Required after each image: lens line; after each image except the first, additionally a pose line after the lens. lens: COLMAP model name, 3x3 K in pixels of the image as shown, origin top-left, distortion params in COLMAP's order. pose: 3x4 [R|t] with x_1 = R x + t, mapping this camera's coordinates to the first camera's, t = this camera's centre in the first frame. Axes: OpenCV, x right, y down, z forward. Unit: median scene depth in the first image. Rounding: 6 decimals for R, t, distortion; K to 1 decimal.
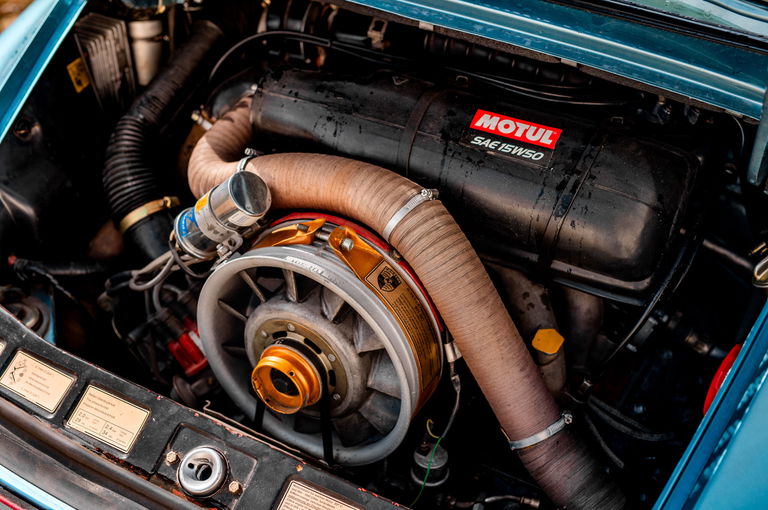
lens RADIAL K [[1097.4, 0, 383.9], [0, 1097.4, 252.6], [0, 0, 1]] dist [-0.010974, 0.000000]
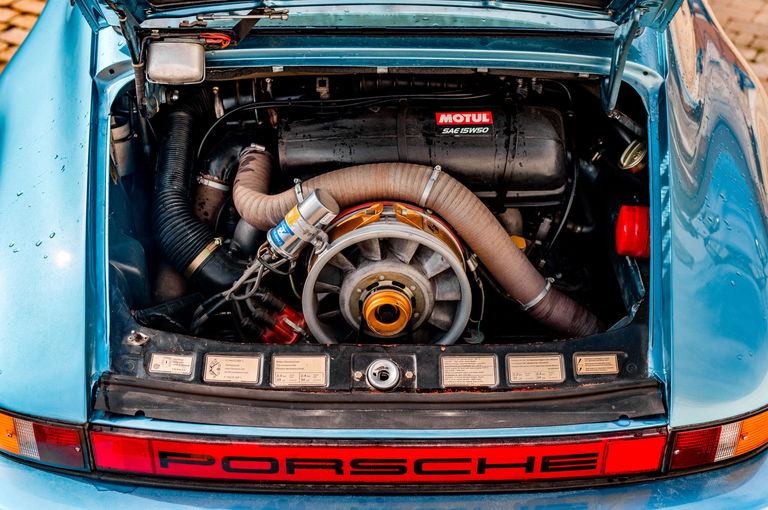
lens RADIAL K [[1097.4, 0, 384.5], [0, 1097.4, 256.5], [0, 0, 1]] dist [-0.010974, 0.000000]
pose [[0.866315, -0.283543, 0.411219, -0.691796], [0.309167, 0.950998, 0.004408, 0.034993], [-0.392318, 0.123317, 0.911526, -0.378127]]
